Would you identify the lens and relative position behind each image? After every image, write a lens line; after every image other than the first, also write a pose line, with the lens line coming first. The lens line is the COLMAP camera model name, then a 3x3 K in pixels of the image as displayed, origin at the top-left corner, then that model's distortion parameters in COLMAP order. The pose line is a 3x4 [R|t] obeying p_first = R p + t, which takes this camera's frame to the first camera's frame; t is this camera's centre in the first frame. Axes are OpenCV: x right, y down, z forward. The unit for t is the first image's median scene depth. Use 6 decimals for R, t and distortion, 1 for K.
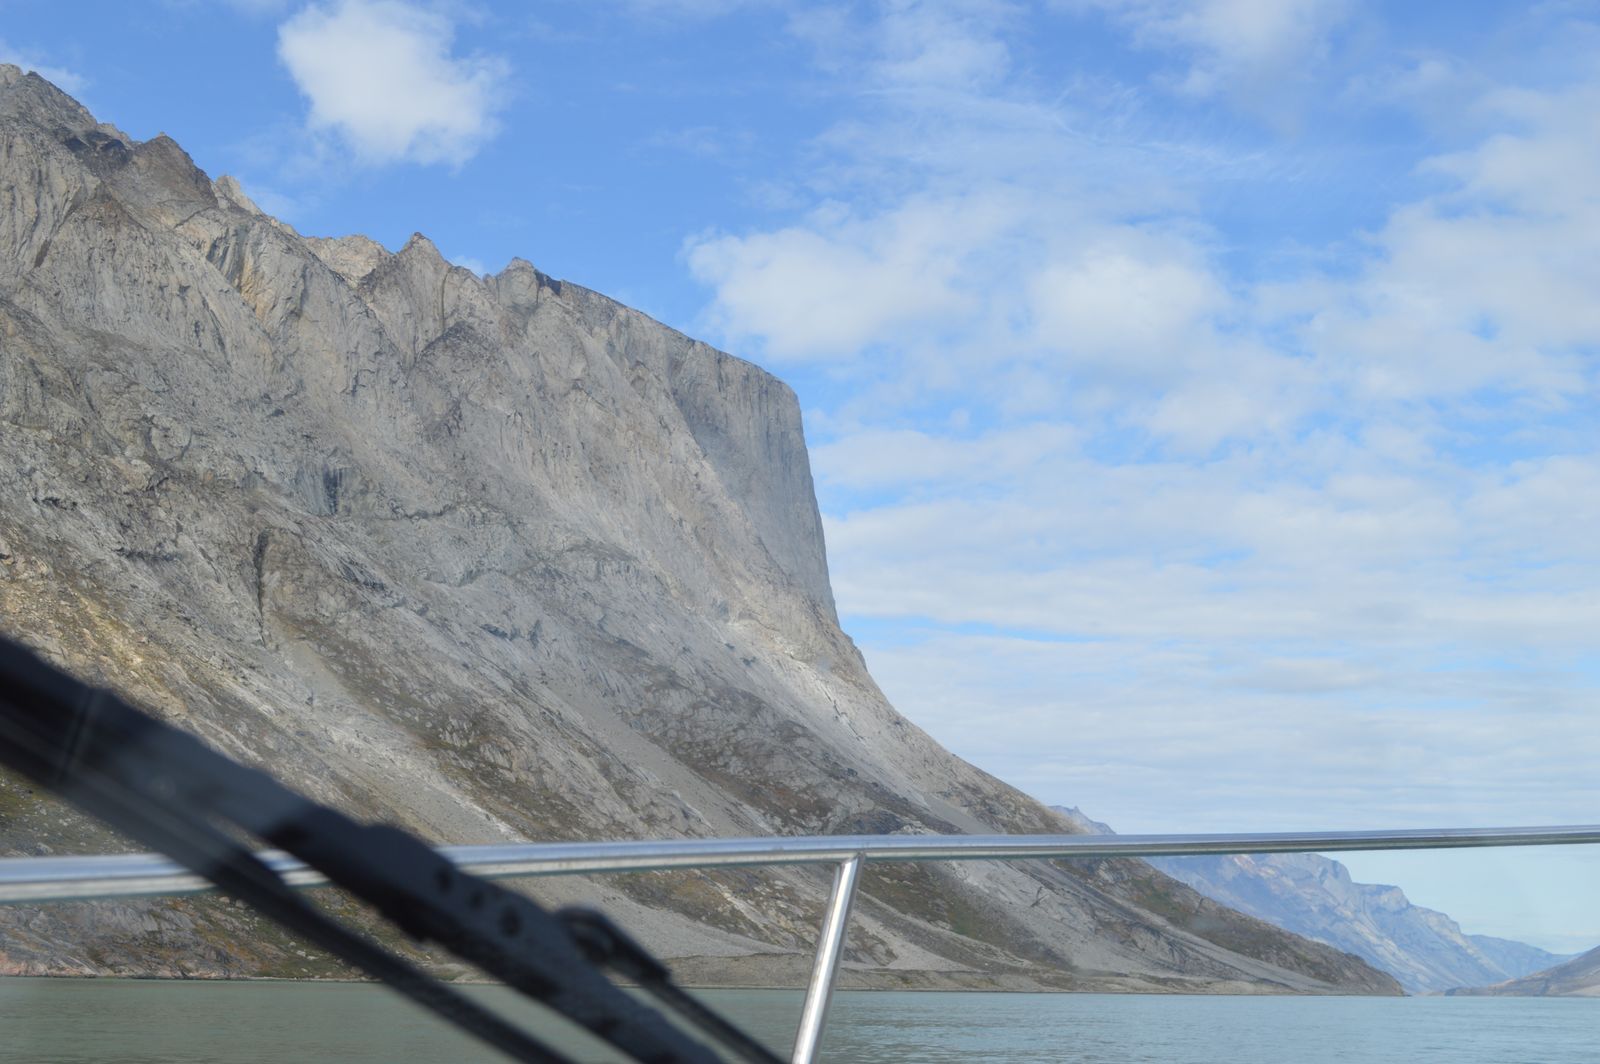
lens RADIAL K [[1834.3, 0, 800.0], [0, 1834.3, 532.0], [0, 0, 1]] dist [-0.022706, -0.001925]
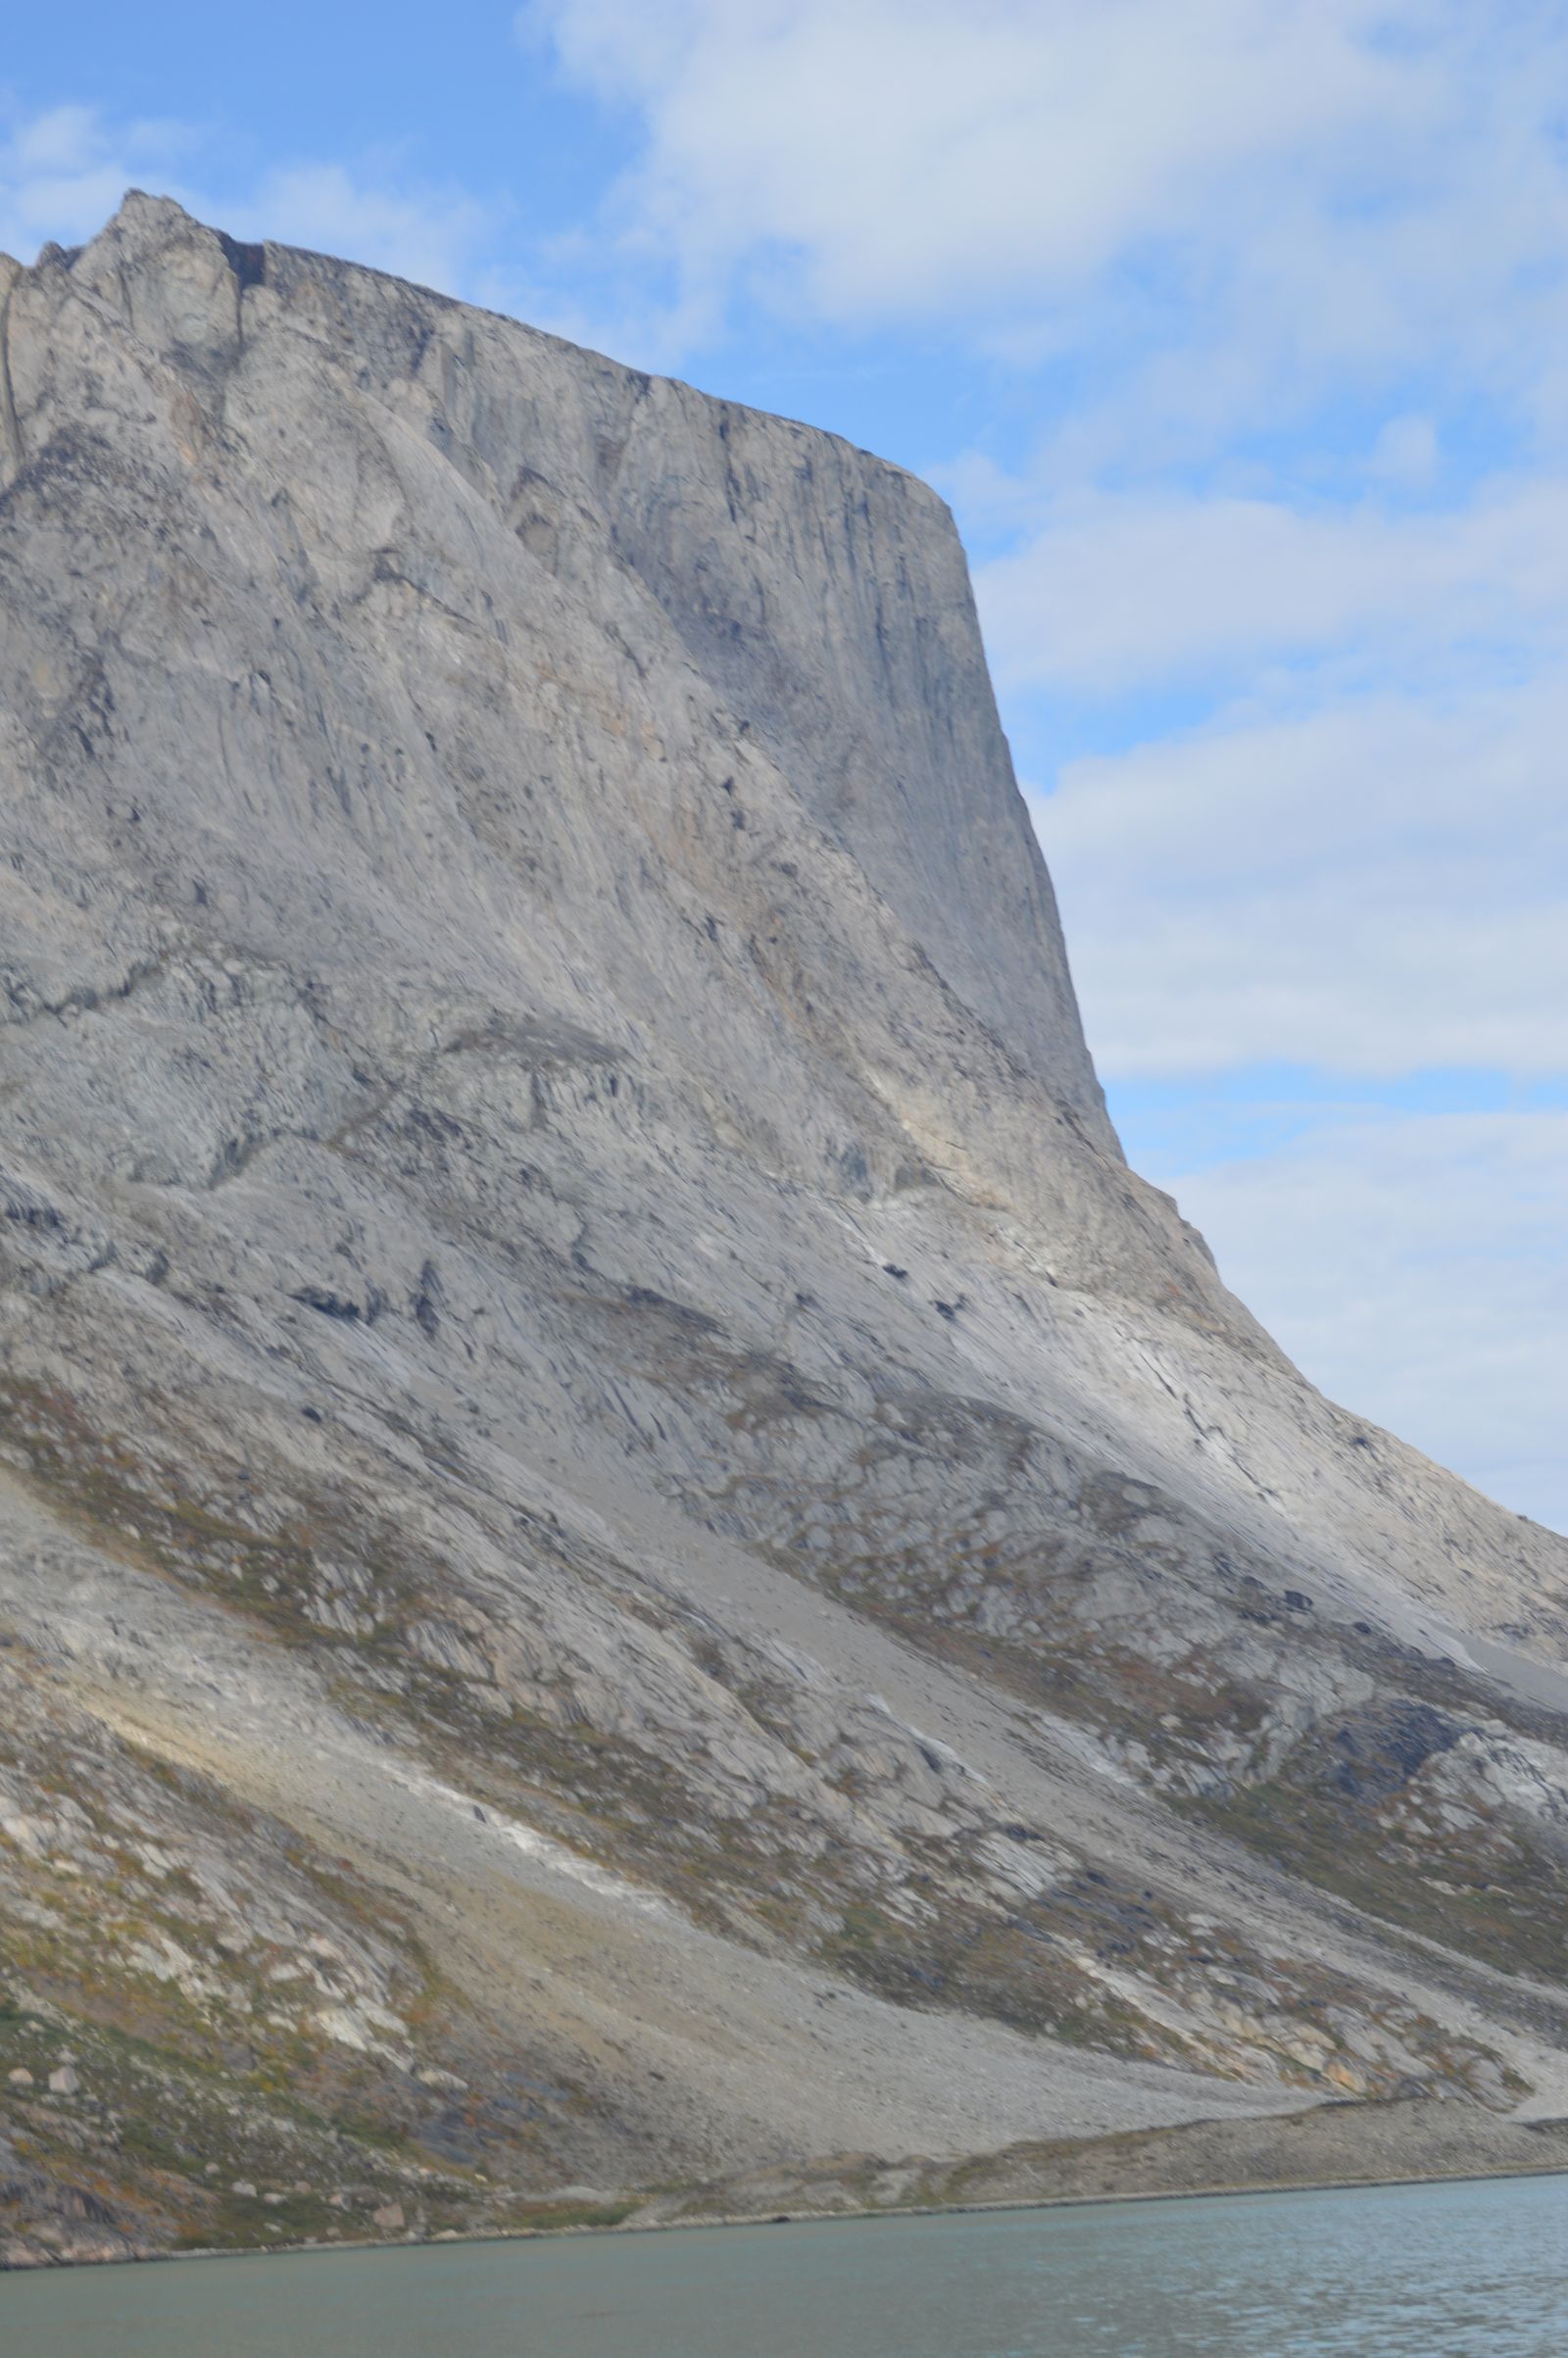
lens RADIAL K [[5523.7, 0, 784.0], [0, 5523.7, 1179.0], [0, 0, 1]] dist [0.015832, -0.727383]
pose [[0.996500, -0.080527, -0.022426, -0.043215], [0.081701, 0.994992, 0.057590, -0.024803], [0.017677, -0.059221, 0.998088, -0.097259]]
